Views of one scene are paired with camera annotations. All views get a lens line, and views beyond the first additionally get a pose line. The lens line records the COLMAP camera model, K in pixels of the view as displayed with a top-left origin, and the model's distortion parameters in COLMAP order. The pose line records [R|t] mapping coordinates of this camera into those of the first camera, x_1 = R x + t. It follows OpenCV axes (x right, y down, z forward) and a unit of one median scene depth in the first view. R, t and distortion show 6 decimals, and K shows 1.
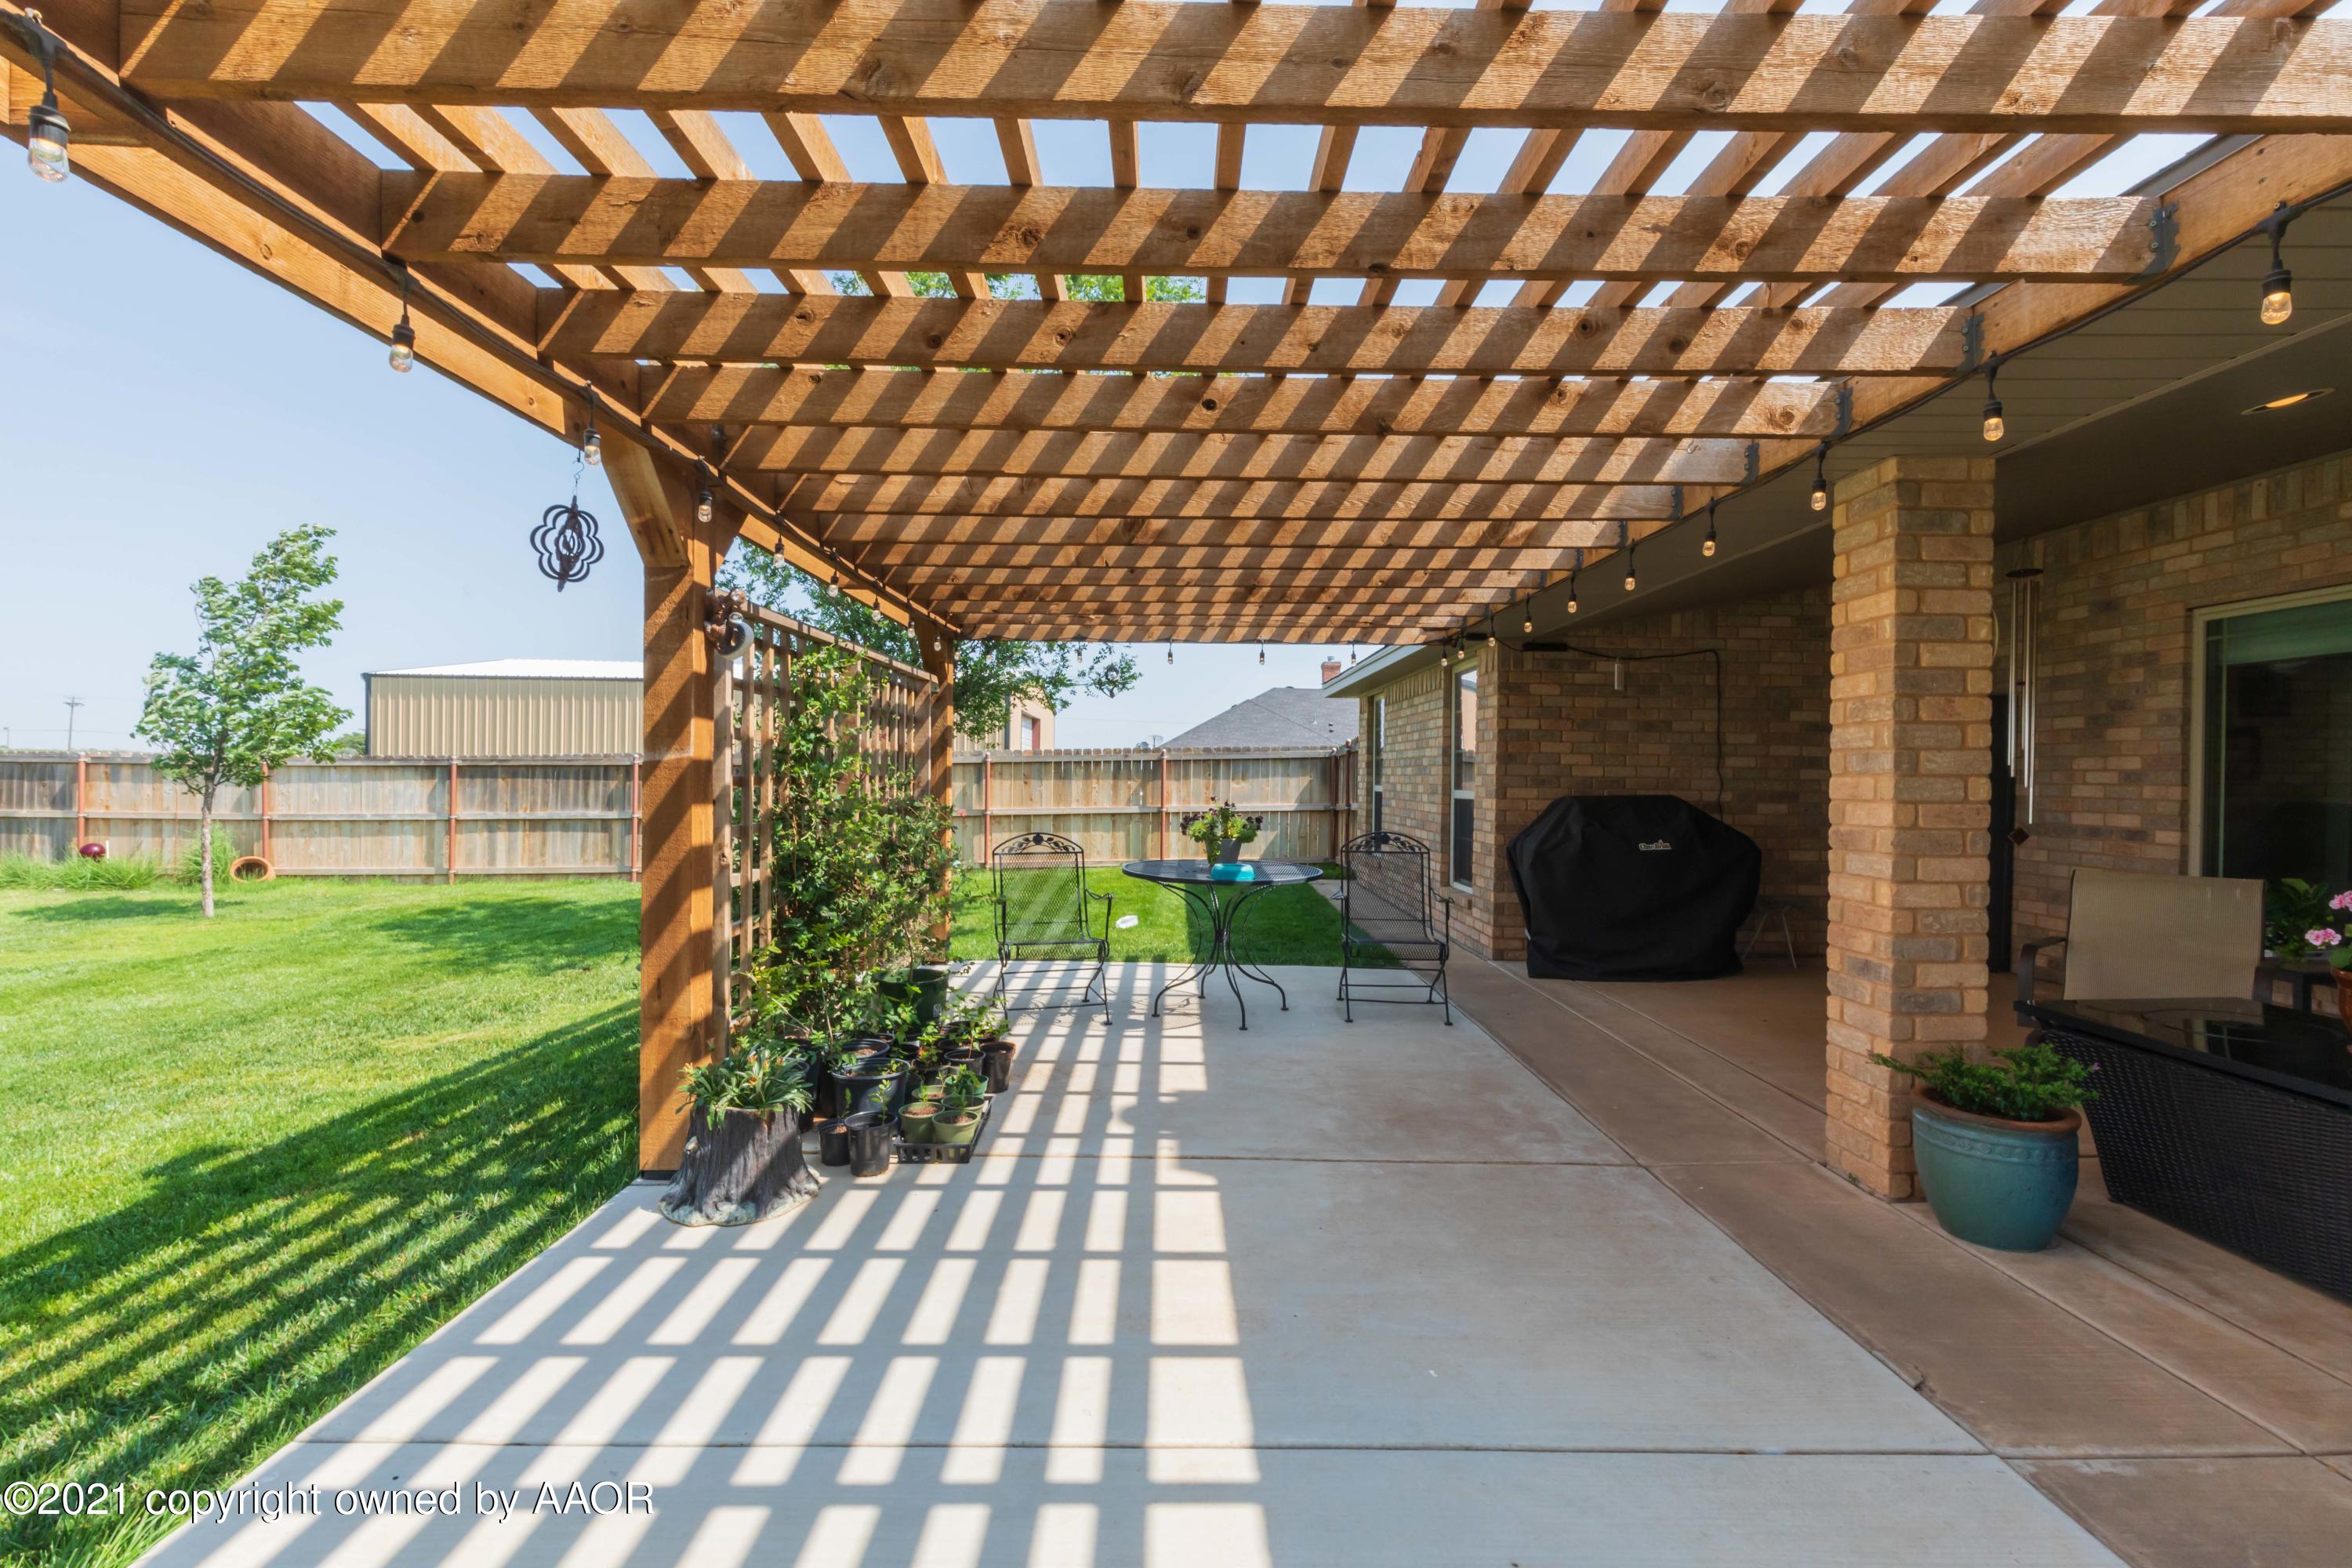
lens RADIAL K [[1069.1, 0, 1197.6], [0, 1069.1, 784.4], [0, 0, 1]] dist [0.006857, -0.001589]
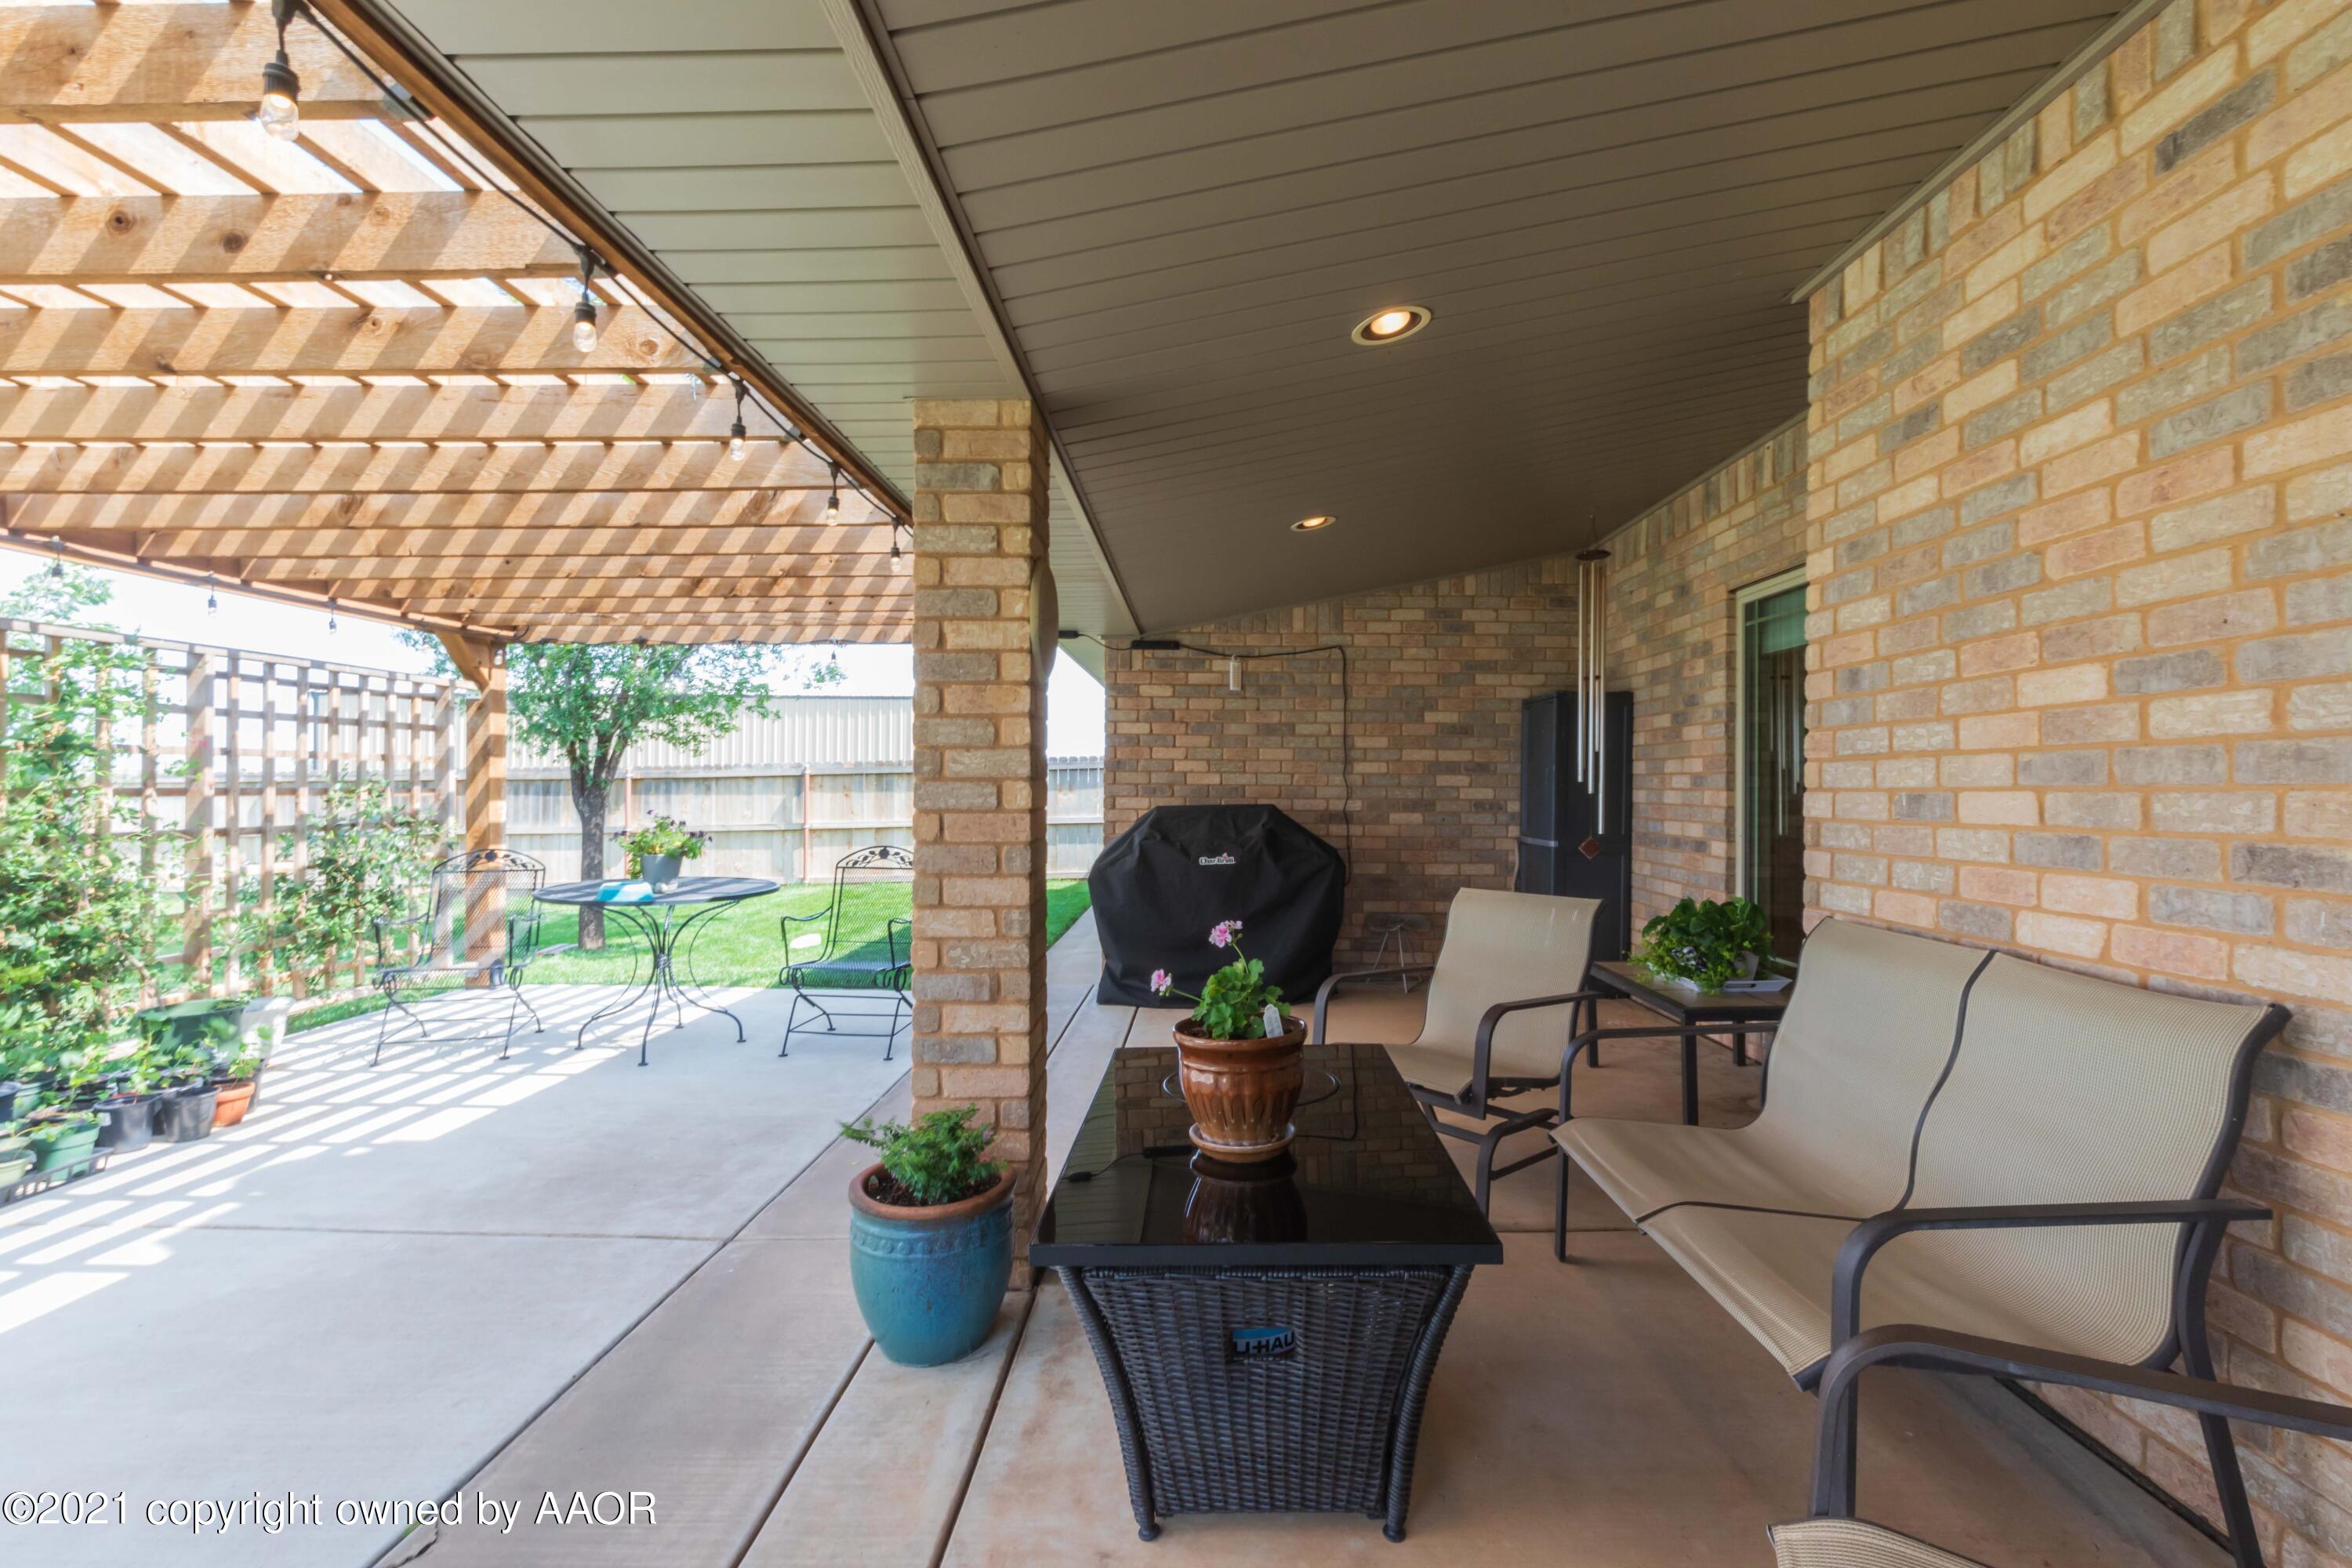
lens RADIAL K [[1069.1, 0, 1215.2], [0, 1069.1, 784.6], [0, 0, 1]] dist [0.006857, -0.001589]
pose [[0.999227, -0.006038, -0.038835, 0.777535], [0.005624, 0.999926, -0.010759, 0.005181], [0.038897, 0.010532, 0.999188, 0.149156]]
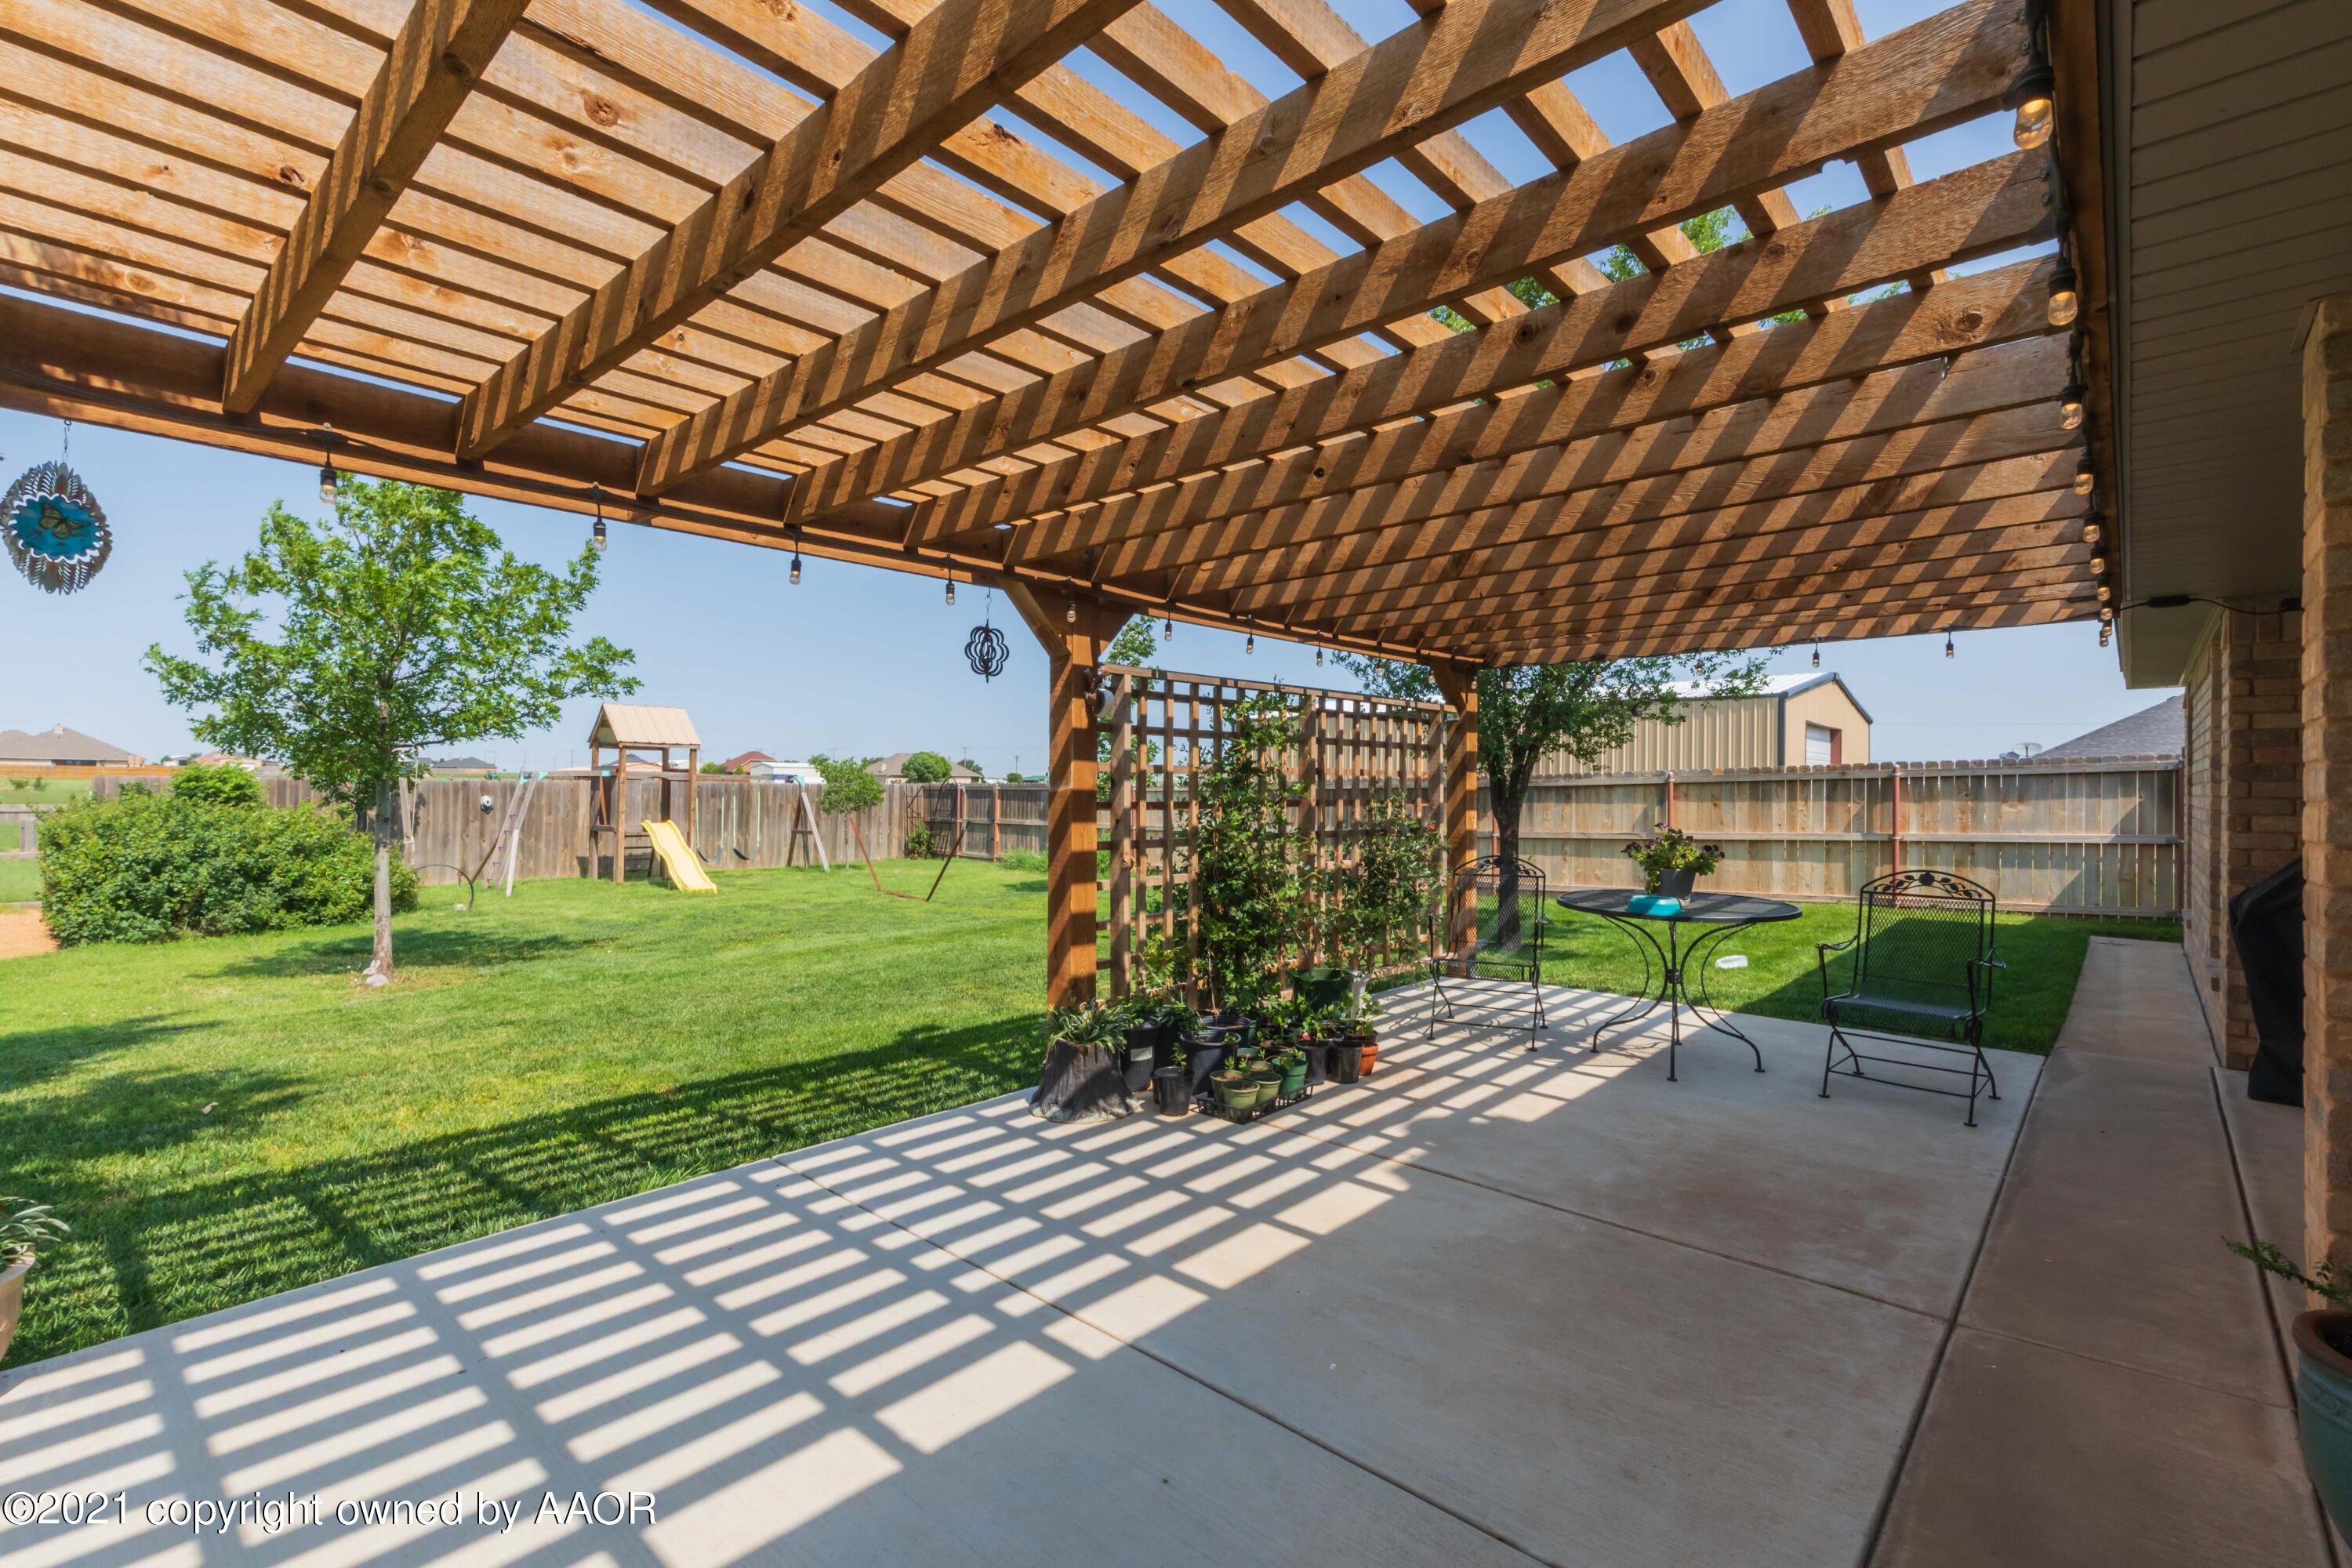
lens RADIAL K [[1069.1, 0, 1169.9], [0, 1069.1, 783.2], [0, 0, 1]] dist [0.006857, -0.001589]
pose [[0.719435, -0.010808, -0.694476, 0.509116], [-0.002679, 0.999828, -0.018335, -0.006370], [0.694555, 0.015051, 0.719282, 0.067010]]
